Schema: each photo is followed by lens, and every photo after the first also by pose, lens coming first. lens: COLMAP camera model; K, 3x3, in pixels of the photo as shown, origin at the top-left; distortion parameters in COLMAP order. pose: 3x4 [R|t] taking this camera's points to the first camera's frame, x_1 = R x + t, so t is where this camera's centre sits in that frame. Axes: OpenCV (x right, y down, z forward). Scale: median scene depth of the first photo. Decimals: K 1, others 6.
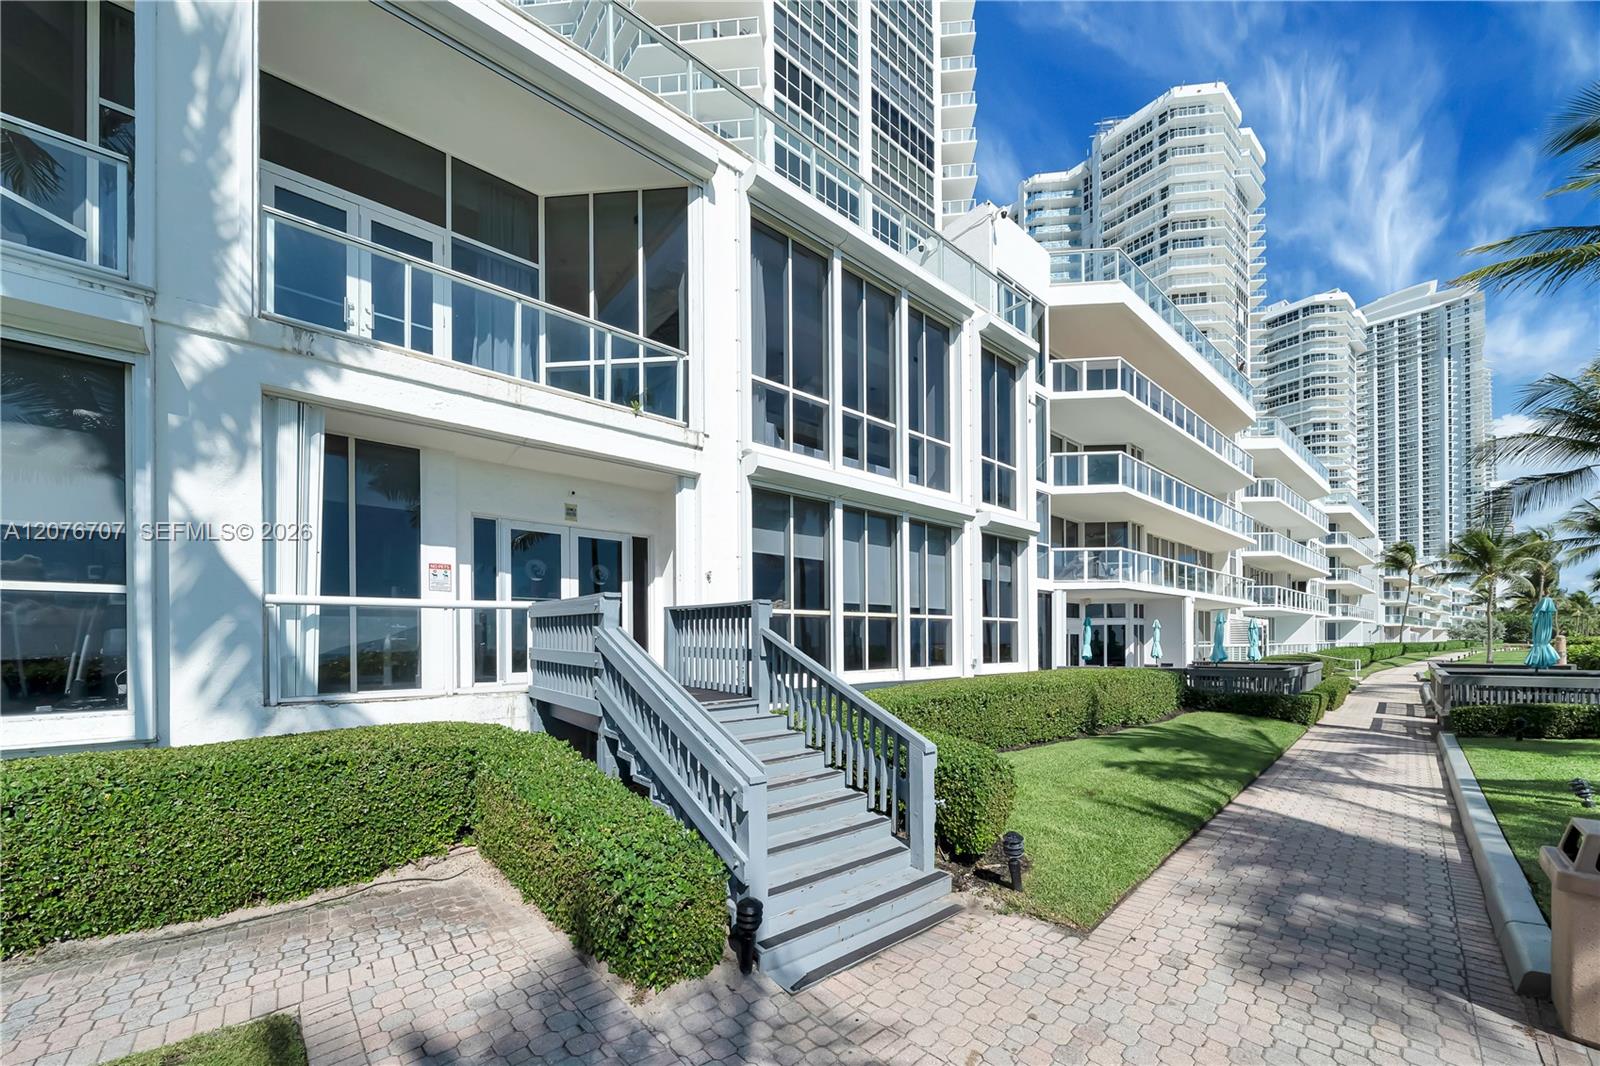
lens RADIAL K [[591.2, 0, 811.4], [0, 591.2, 634.6], [0, 0, 1]] dist [0.000845, 0.000082]
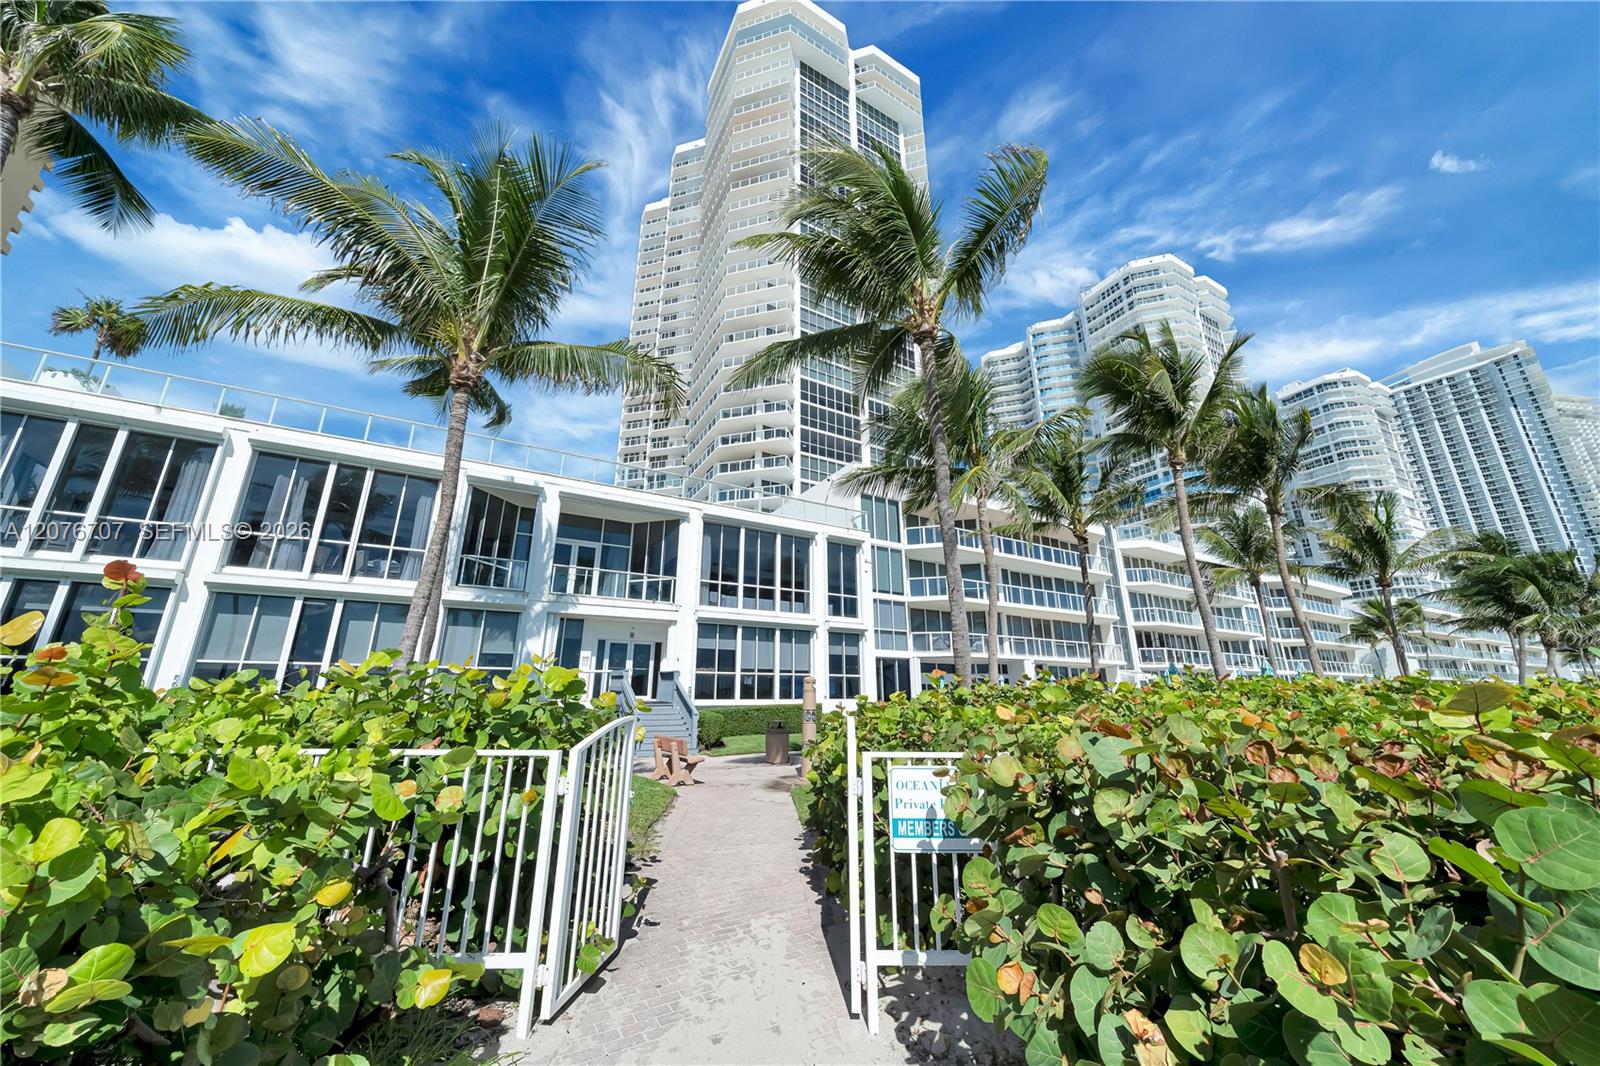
lens RADIAL K [[540.4, 0, 801.3], [0, 540.4, 536.0], [0, 0, 1]] dist [-0.005095, -0.000008]
pose [[0.981814, -0.047593, -0.183785, 0.637126], [-0.003930, 0.962765, -0.270313, 0.016243], [0.189806, 0.266119, 0.945068, -1.007237]]
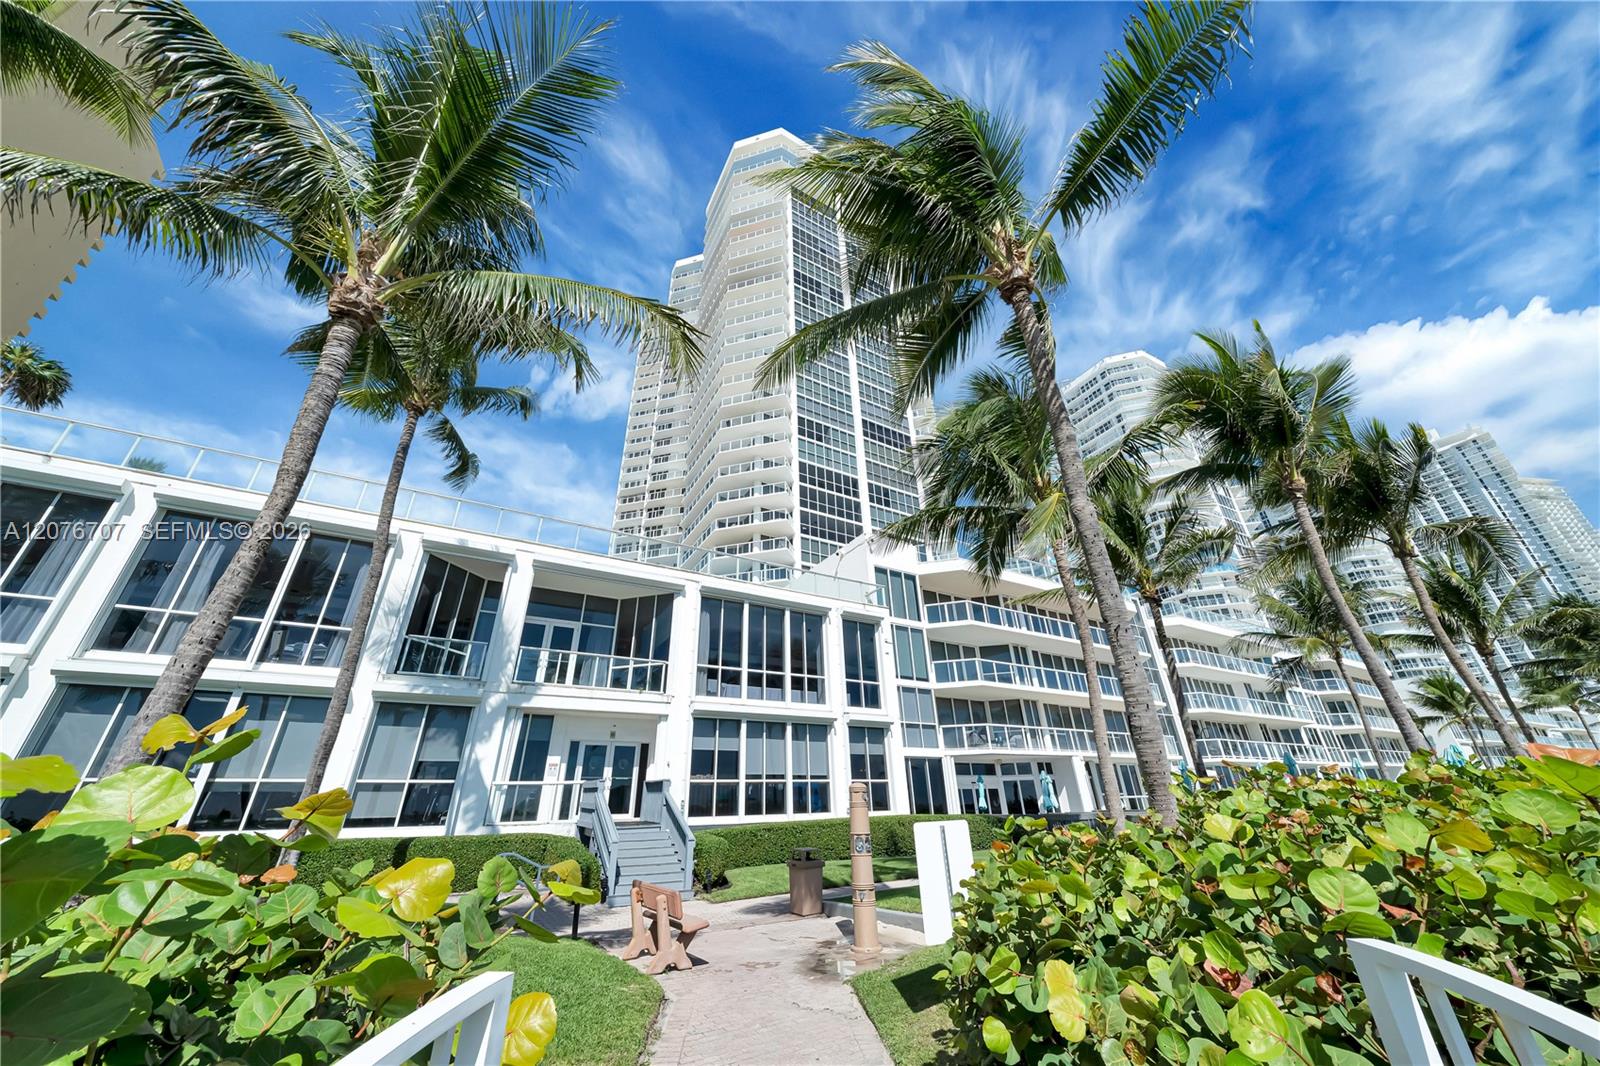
lens RADIAL K [[540.4, 0, 801.3], [0, 540.4, 536.0], [0, 0, 1]] dist [-0.005095, -0.000008]
pose [[0.982552, -0.097327, -0.158491, 0.523447], [0.019110, 0.900472, -0.434495, 0.011200], [0.185004, 0.423885, 0.886620, -0.754767]]
